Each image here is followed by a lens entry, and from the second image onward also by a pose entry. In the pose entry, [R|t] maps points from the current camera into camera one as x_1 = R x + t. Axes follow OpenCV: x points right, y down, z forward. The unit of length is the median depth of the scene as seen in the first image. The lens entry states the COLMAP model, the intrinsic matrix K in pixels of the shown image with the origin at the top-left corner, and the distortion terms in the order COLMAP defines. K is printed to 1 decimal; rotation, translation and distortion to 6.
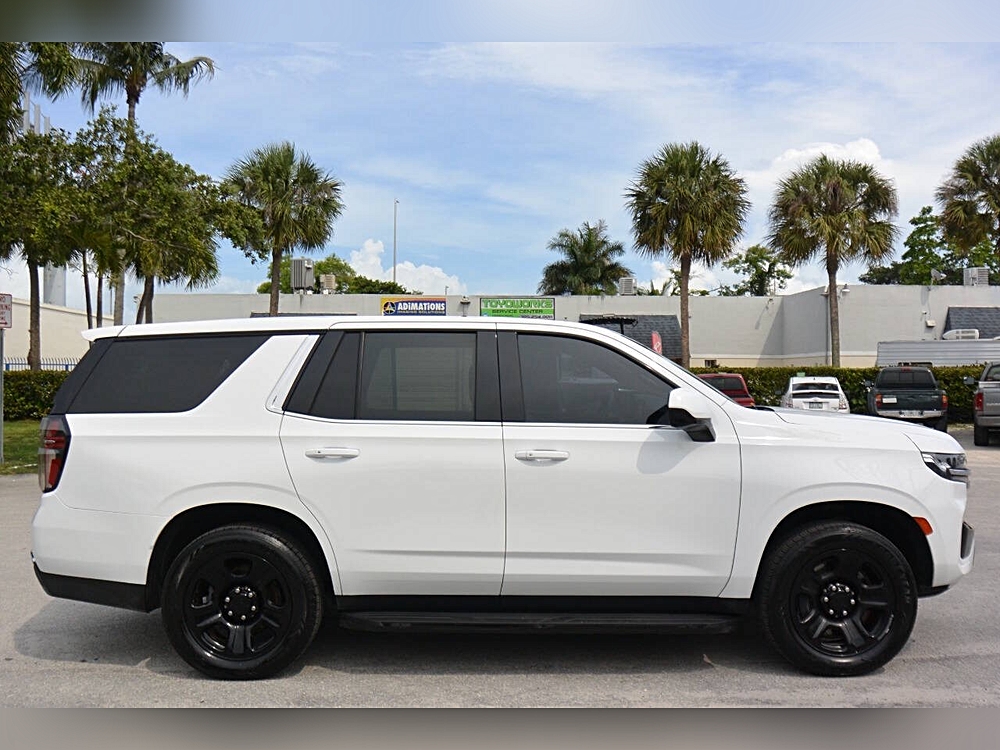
lens RADIAL K [[892.1, 0, 500.0], [0, 892.1, 375.0], [0, 0, 1]] dist [-0.040538, -0.002836]
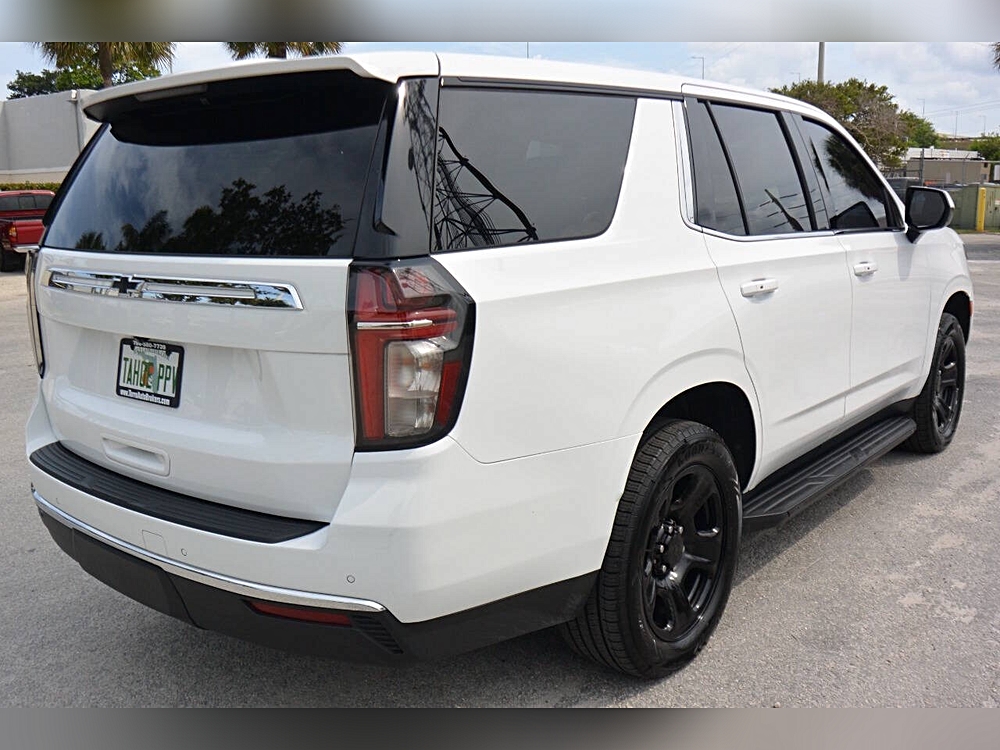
lens RADIAL K [[940.3, 0, 500.0], [0, 940.3, 375.0], [0, 0, 1]] dist [-0.049564, 0.006572]
pose [[0.616431, -0.154406, 0.772121, -0.836534], [0.007510, 0.981693, 0.190319, 0.016437], [-0.787373, -0.111520, 0.606306, 0.709892]]
